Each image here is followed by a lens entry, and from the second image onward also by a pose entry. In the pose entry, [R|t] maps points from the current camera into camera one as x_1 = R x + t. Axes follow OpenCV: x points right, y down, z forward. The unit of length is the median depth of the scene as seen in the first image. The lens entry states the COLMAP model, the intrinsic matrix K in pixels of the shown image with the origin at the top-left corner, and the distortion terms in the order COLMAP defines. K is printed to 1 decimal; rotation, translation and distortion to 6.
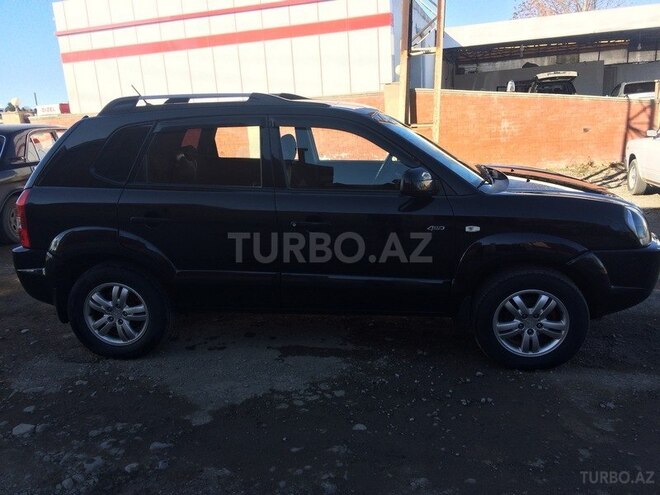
lens RADIAL K [[559.5, 0, 333.1], [0, 559.5, 246.7], [0, 0, 1]] dist [0.104321, -0.147121]
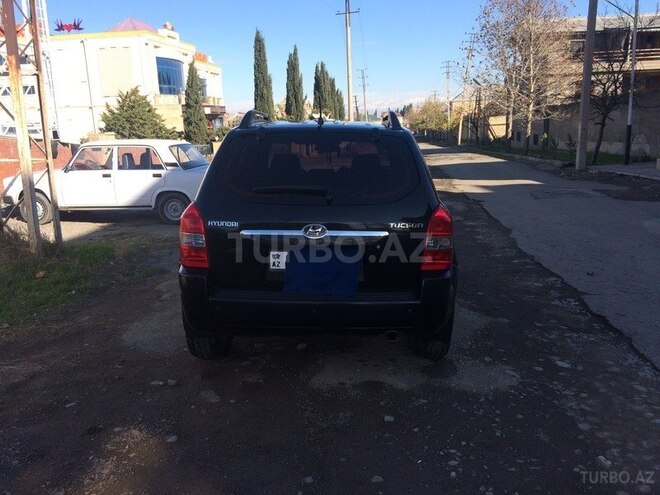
lens RADIAL K [[559.5, 0, 333.1], [0, 559.5, 246.7], [0, 0, 1]] dist [0.104321, -0.147121]
pose [[-0.124470, -0.147921, 0.981135, -1.437849], [0.201358, 0.964484, 0.170956, -0.224100], [-0.971577, 0.218838, -0.090264, 1.315861]]
